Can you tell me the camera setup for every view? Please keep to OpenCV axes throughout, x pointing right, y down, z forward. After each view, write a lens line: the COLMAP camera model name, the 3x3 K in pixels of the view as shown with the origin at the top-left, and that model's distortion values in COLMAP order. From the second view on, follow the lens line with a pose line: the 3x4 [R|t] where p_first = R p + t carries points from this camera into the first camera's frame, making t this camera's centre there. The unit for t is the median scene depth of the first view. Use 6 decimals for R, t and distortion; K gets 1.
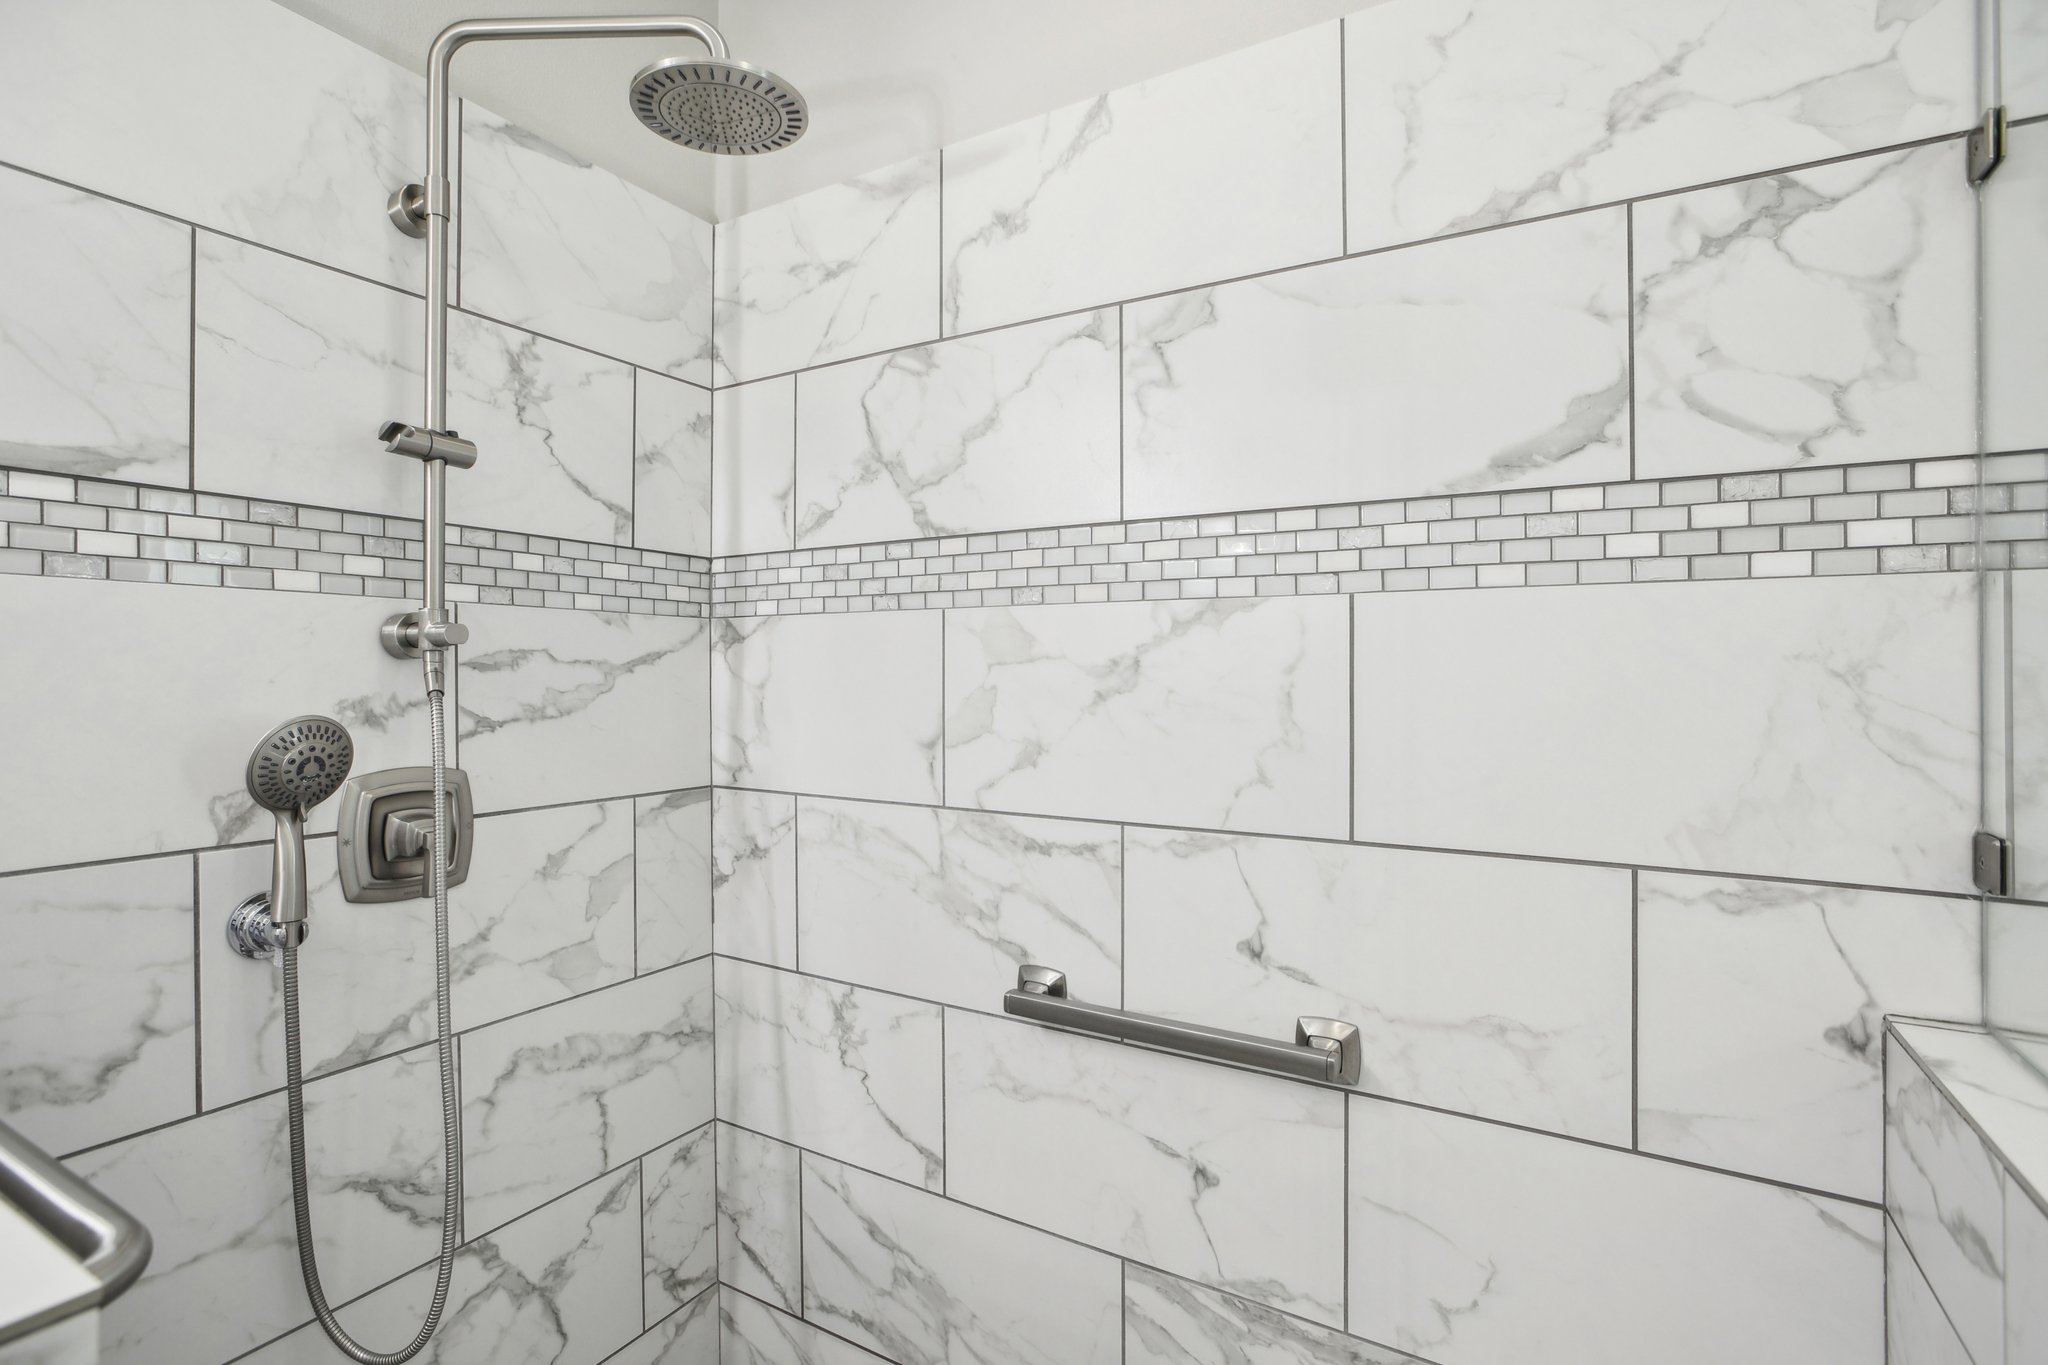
lens RADIAL K [[956.0, 0, 1037.2], [0, 956.0, 676.5], [0, 0, 1]] dist [-0.055310, 0.021772]
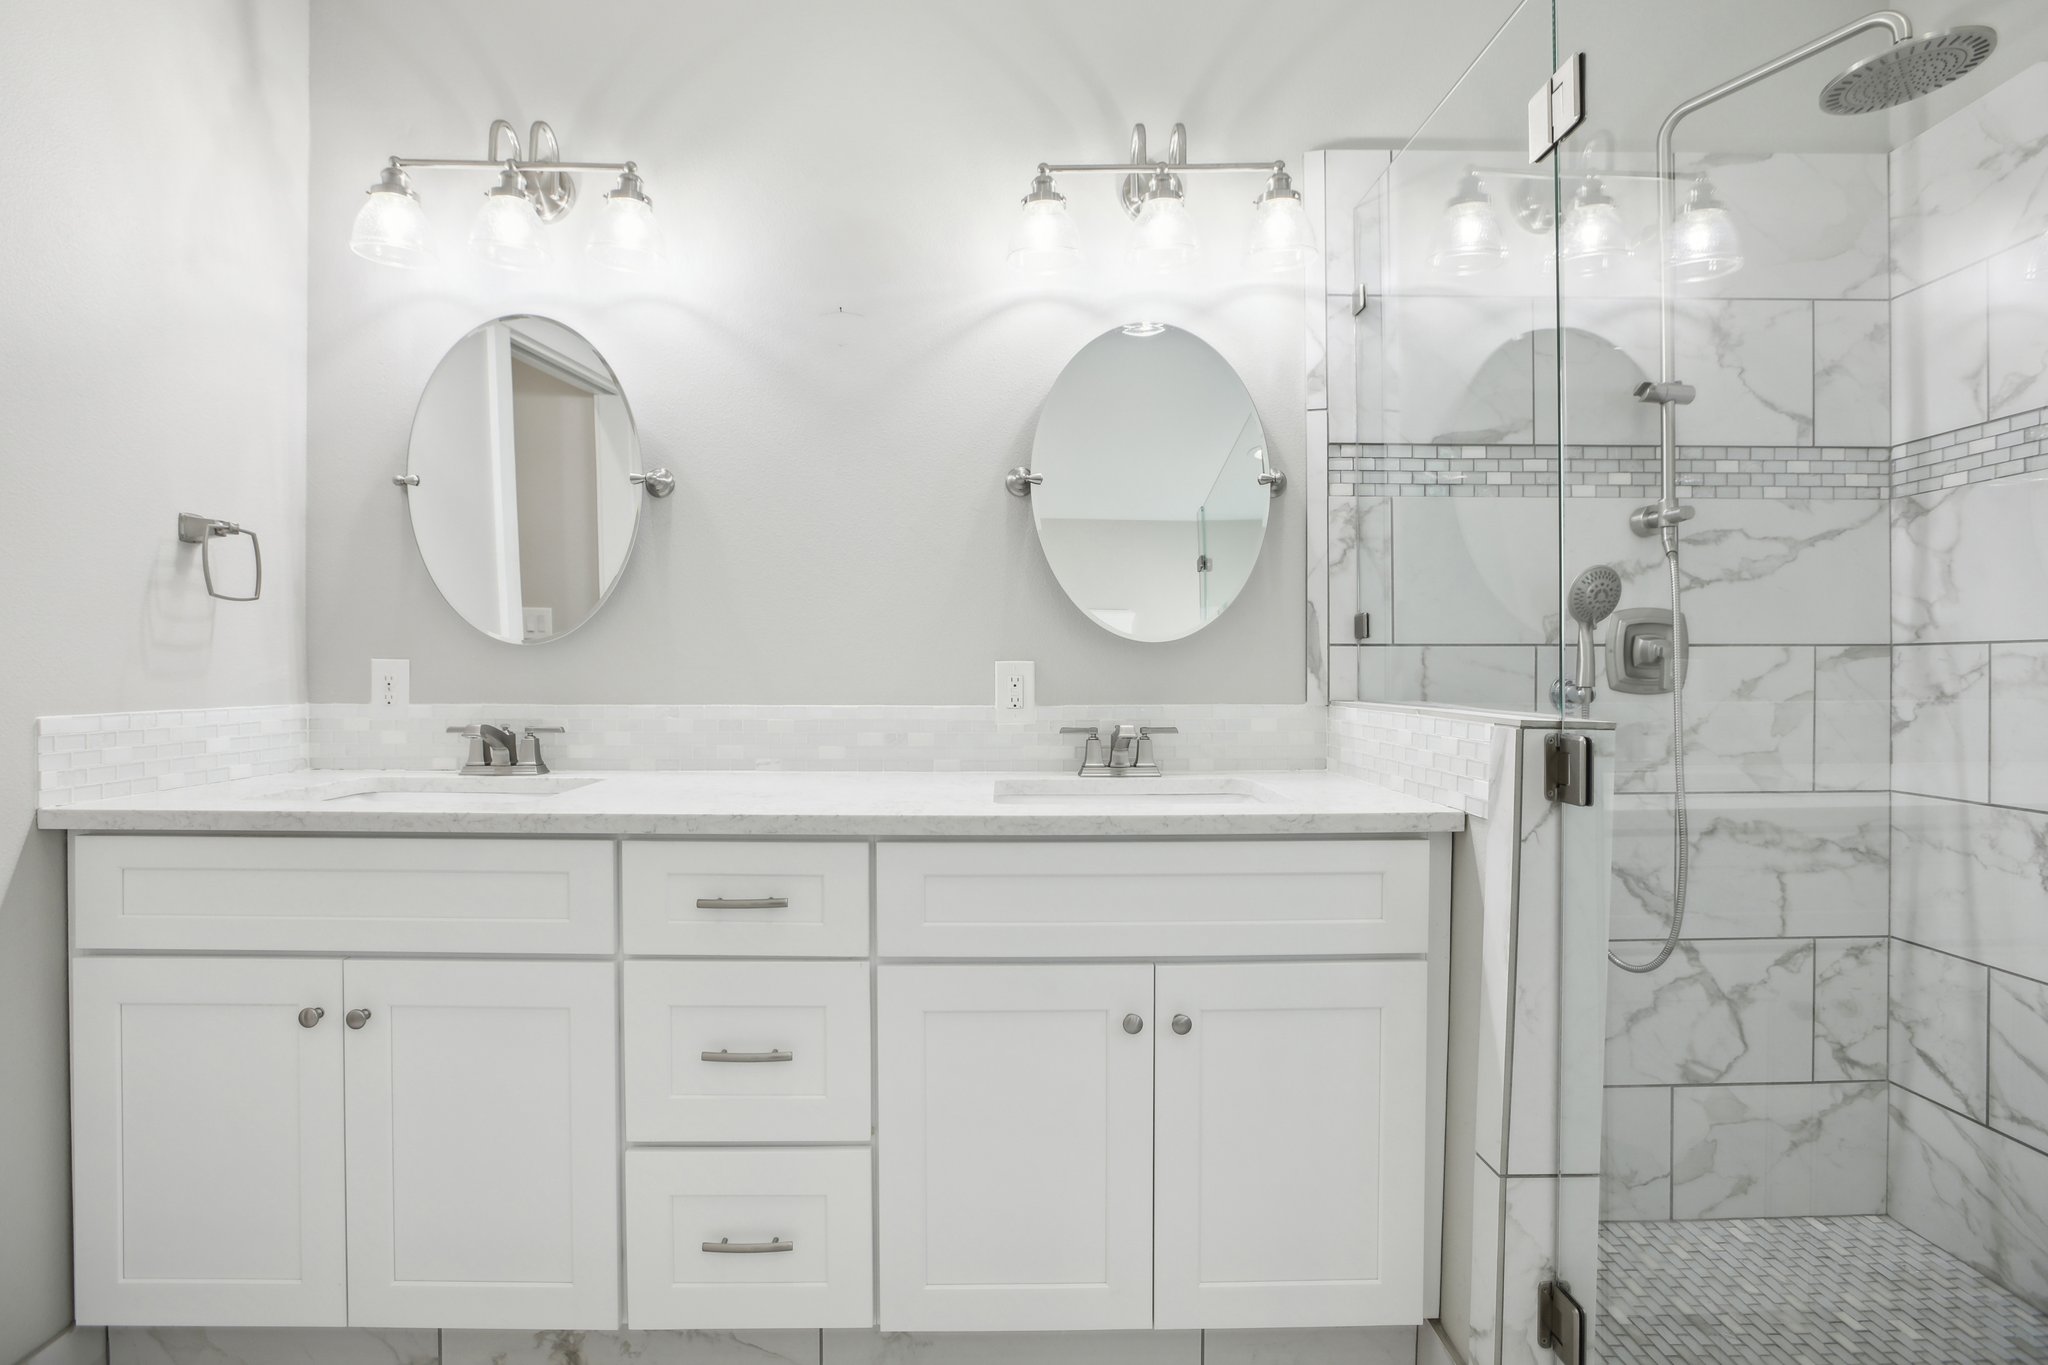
lens RADIAL K [[978.1, 0, 1028.0], [0, 978.1, 675.0], [0, 0, 1]] dist [-0.033151, 0.012124]
pose [[0.509763, 0.004791, -0.860302, 0.148372], [-0.000958, 0.999987, 0.005002, 0.174493], [0.860315, -0.001726, 0.509761, -0.587072]]
